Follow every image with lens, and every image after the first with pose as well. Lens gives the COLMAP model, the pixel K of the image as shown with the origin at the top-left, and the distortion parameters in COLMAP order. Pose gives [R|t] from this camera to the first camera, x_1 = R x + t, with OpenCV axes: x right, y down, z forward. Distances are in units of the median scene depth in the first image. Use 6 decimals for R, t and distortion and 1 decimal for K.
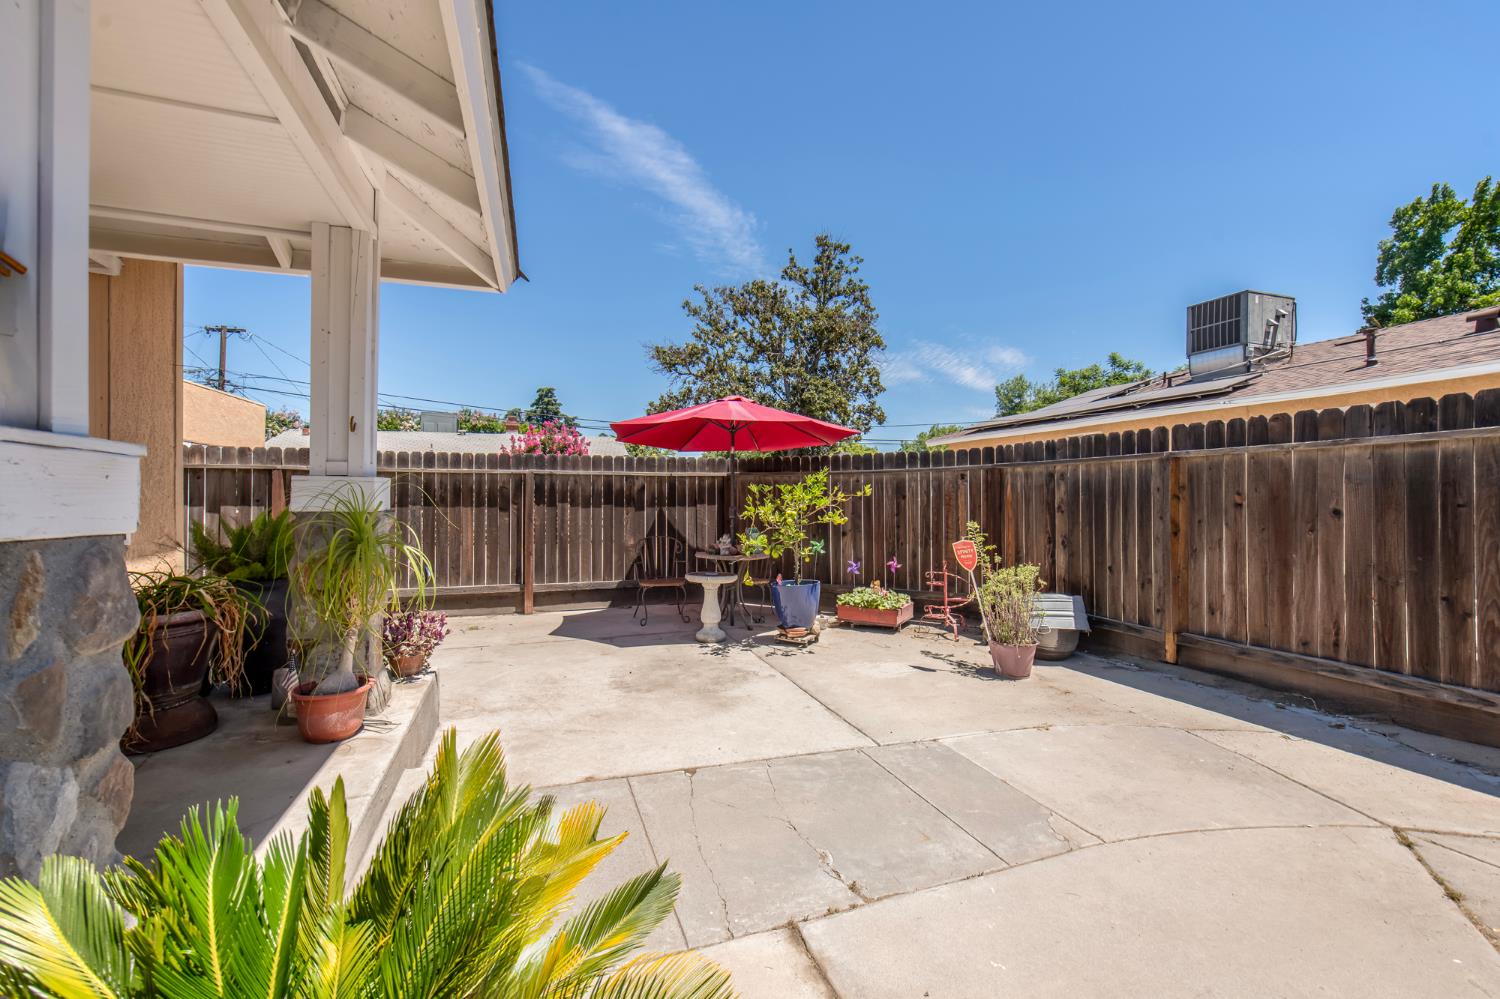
lens RADIAL K [[633.9, 0, 743.8], [0, 633.9, 506.2], [0, 0, 1]] dist [0.000264, -0.001293]
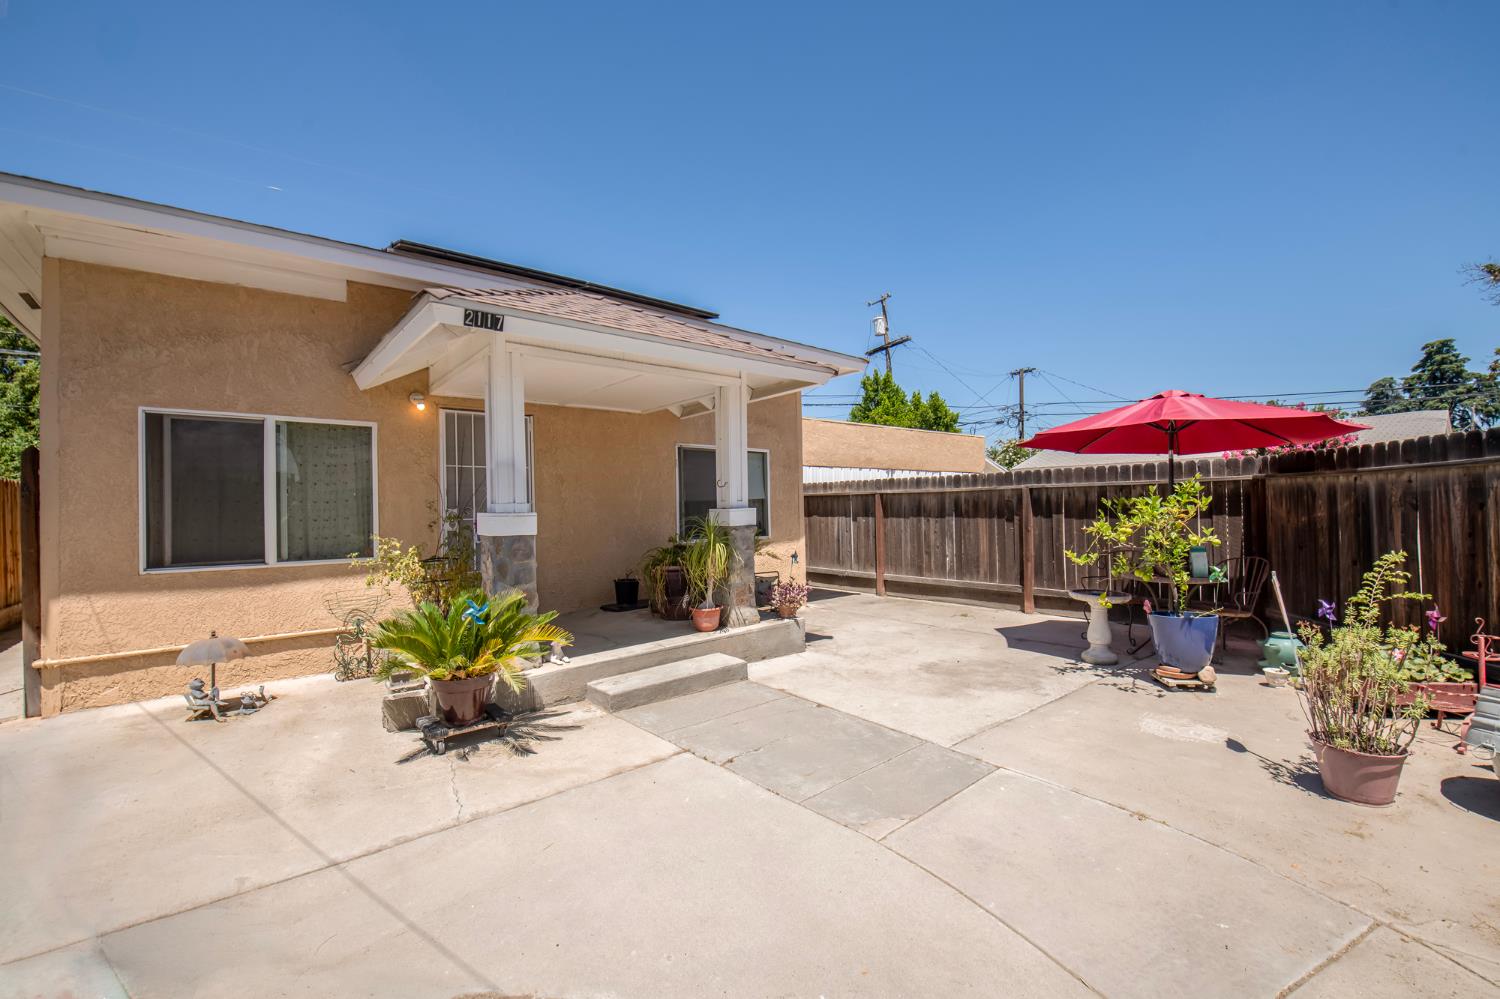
lens RADIAL K [[633.9, 0, 741.9], [0, 633.9, 498.6], [0, 0, 1]] dist [0.000264, -0.001293]
pose [[0.341504, -0.023192, -0.939594, 0.809178], [0.009782, 0.999729, -0.021121, -0.021492], [0.939829, -0.001979, 0.341638, 0.214604]]
